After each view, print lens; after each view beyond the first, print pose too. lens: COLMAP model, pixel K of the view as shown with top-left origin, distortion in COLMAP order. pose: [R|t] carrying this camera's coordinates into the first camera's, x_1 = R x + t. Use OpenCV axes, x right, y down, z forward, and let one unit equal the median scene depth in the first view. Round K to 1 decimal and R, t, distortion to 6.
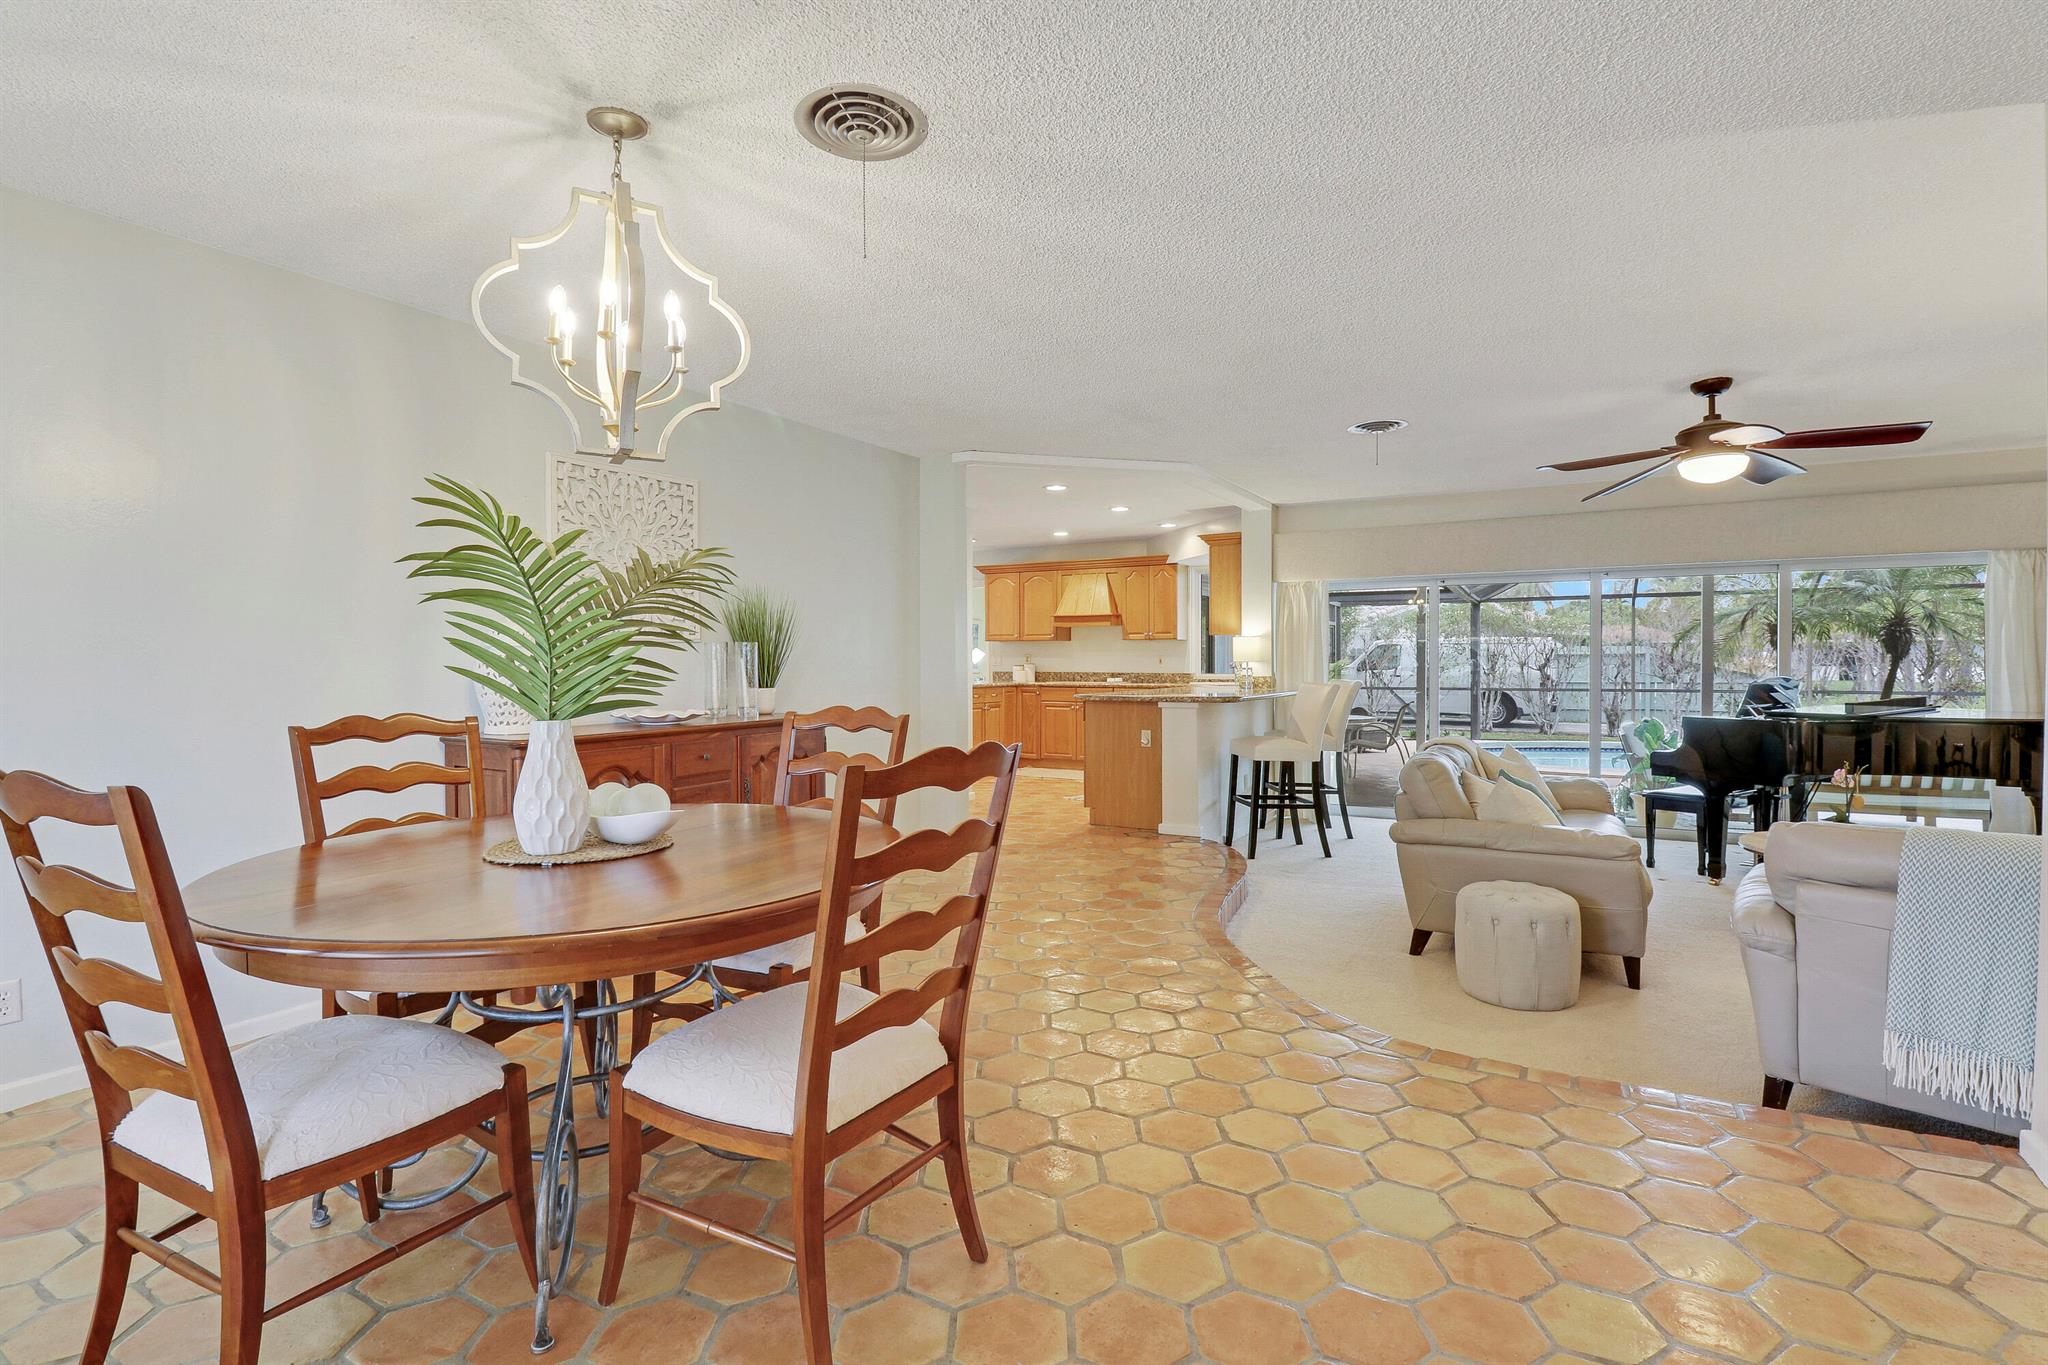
lens RADIAL K [[965.6, 0, 1017.9], [0, 965.6, 674.8], [0, 0, 1]] dist [0.004743, -0.013058]
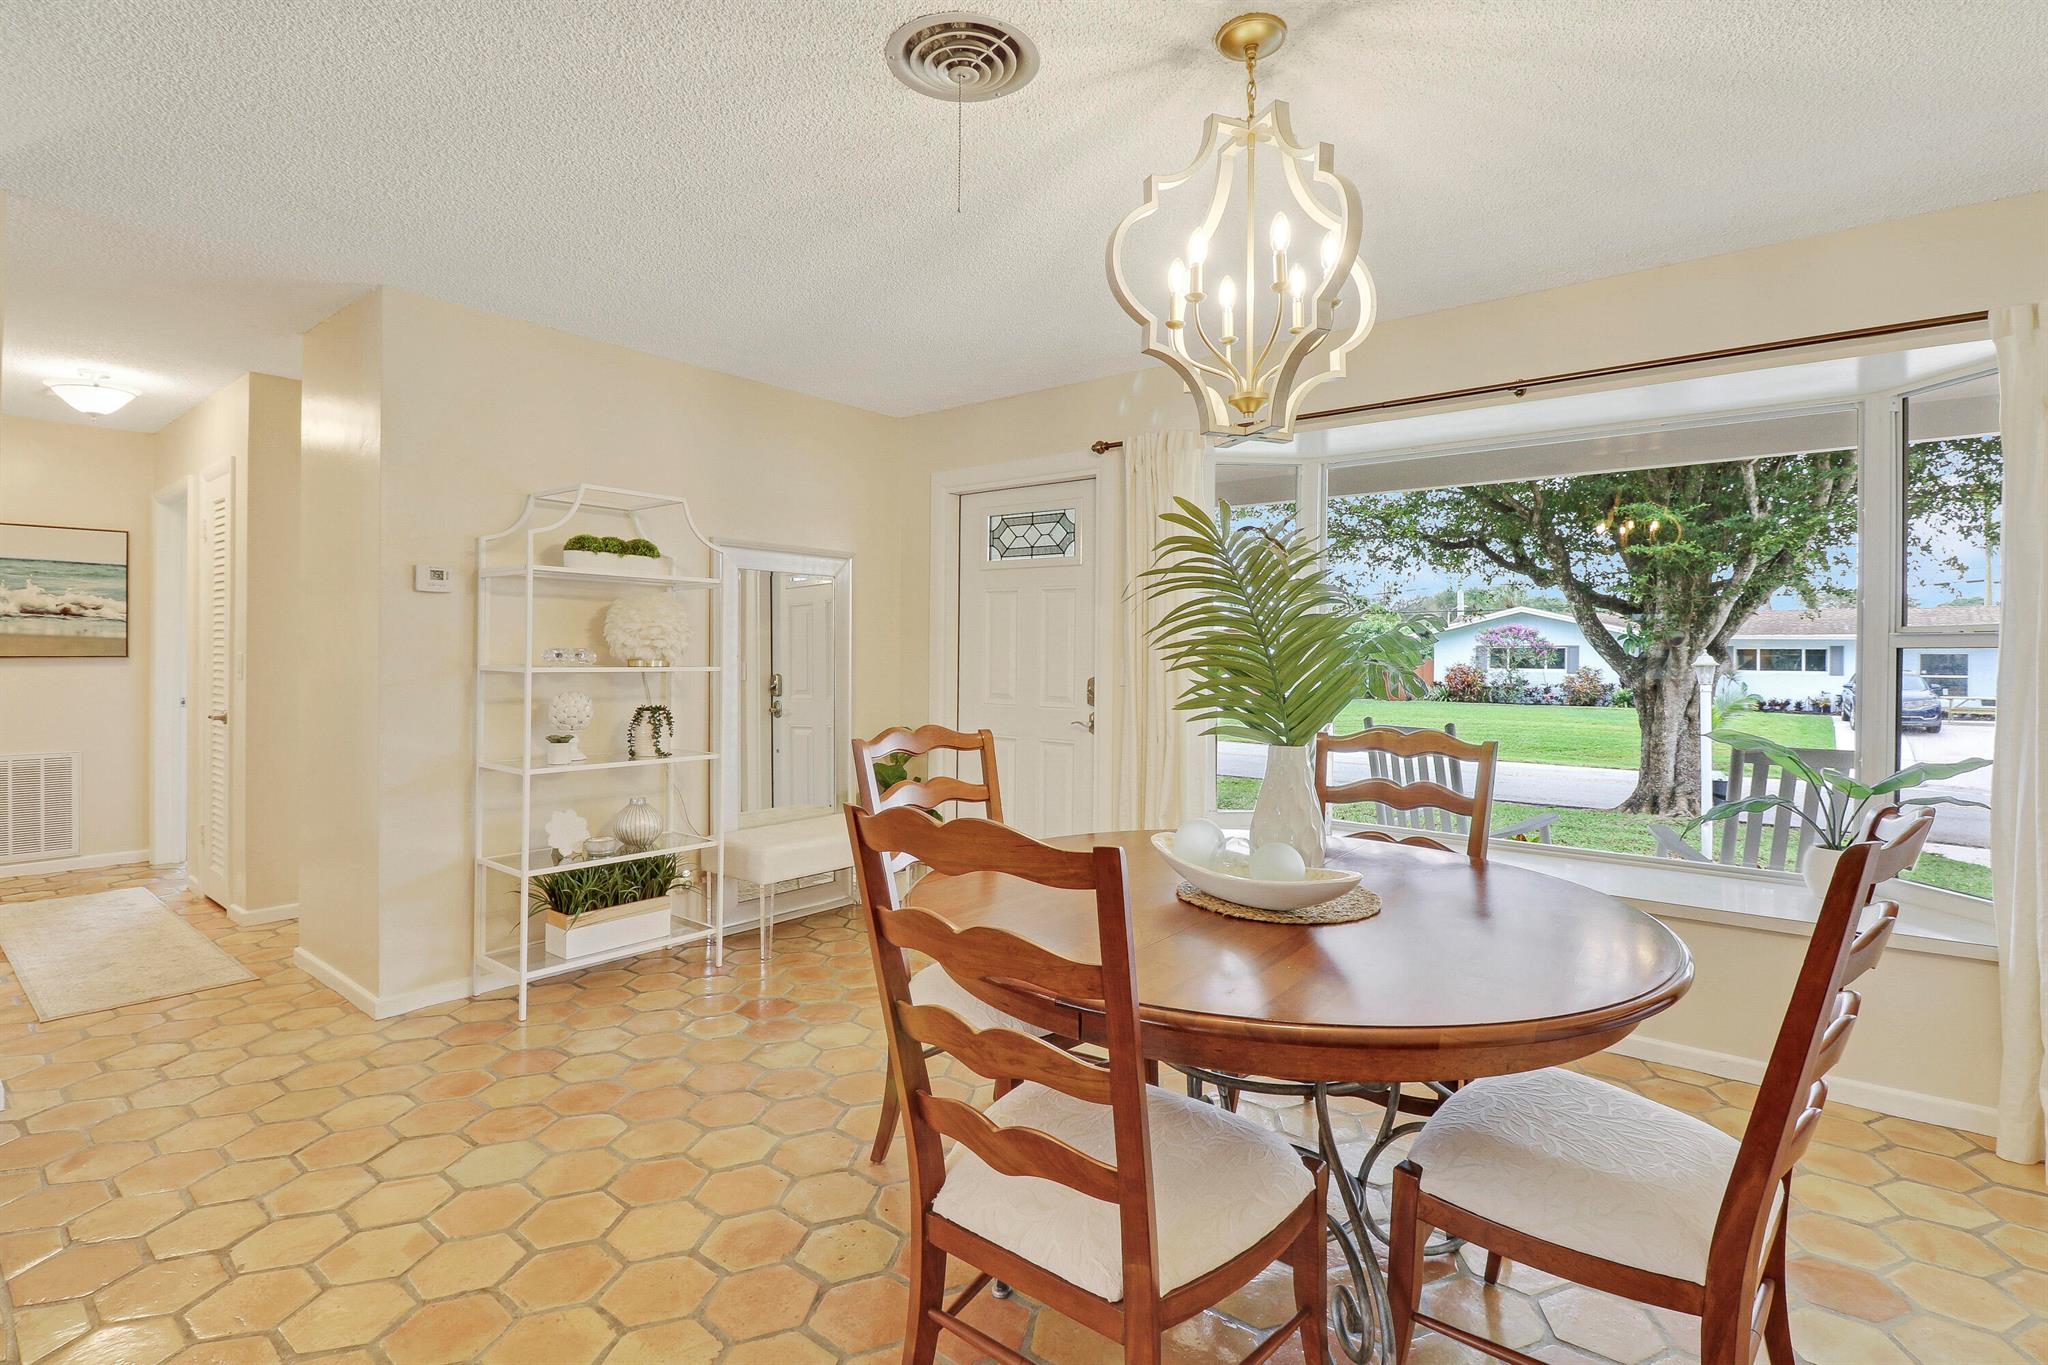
lens RADIAL K [[973.4, 0, 1017.1], [0, 973.4, 685.7], [0, 0, 1]] dist [-0.003149, -0.014987]
pose [[-0.987411, -0.009044, 0.157915, -0.096437], [-0.001828, 0.998950, 0.045780, -0.014088], [-0.158164, 0.044915, -0.986391, 0.514483]]
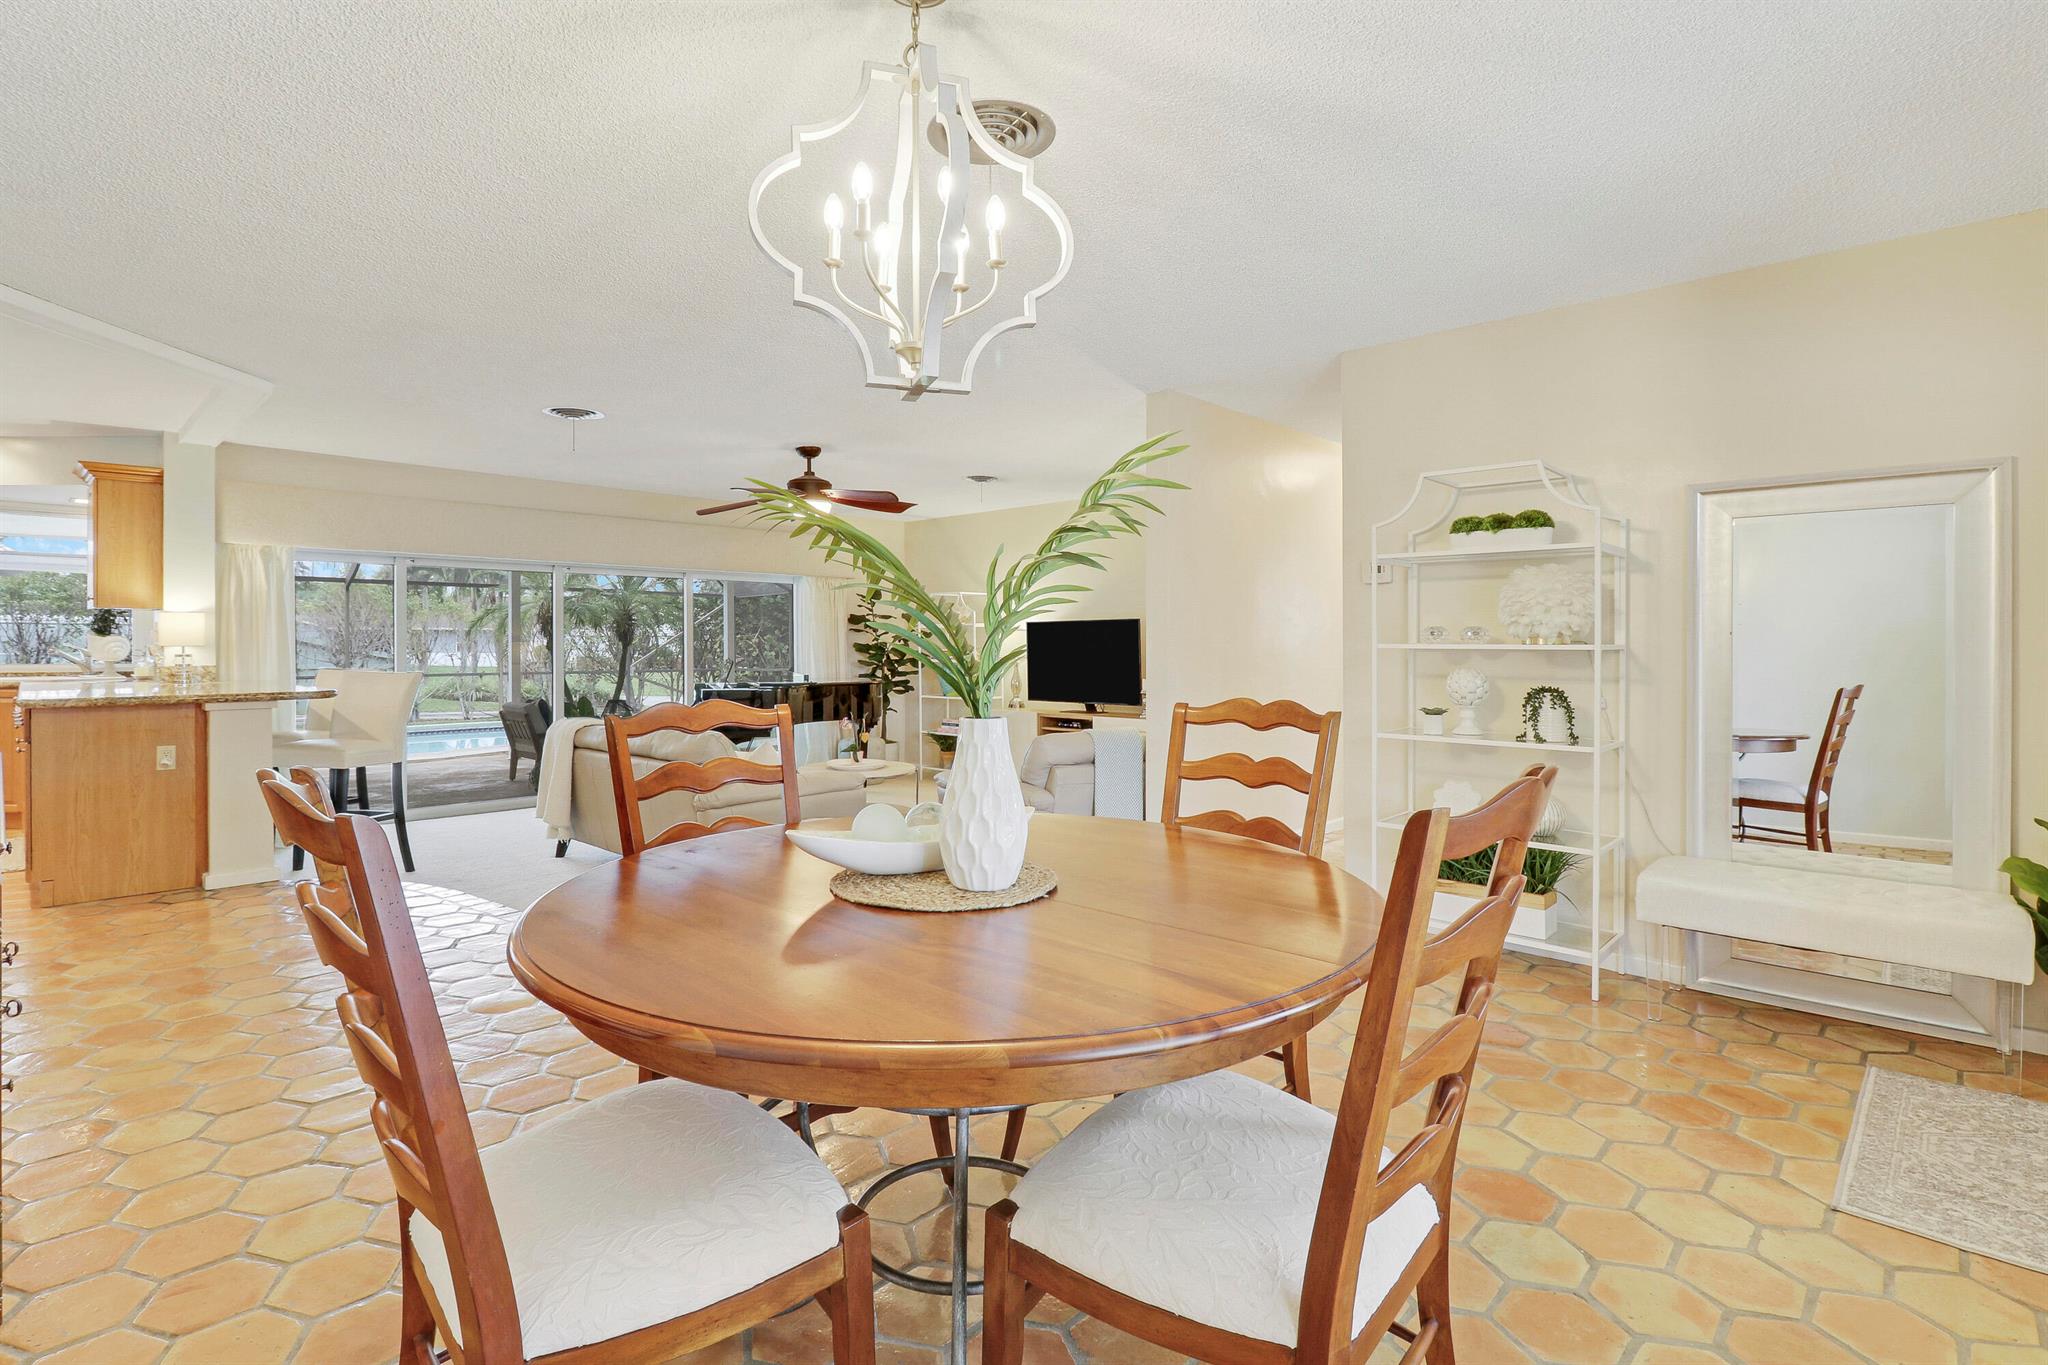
lens RADIAL K [[983.7, 0, 1030.0], [0, 983.7, 648.5], [0, 0, 1]] dist [-0.000358, -0.015429]
pose [[0.226361, -0.000332, 0.974043, -0.333179], [0.013349, 0.999907, -0.002761, -0.001721], [-0.973952, 0.013627, 0.226344, 0.200654]]
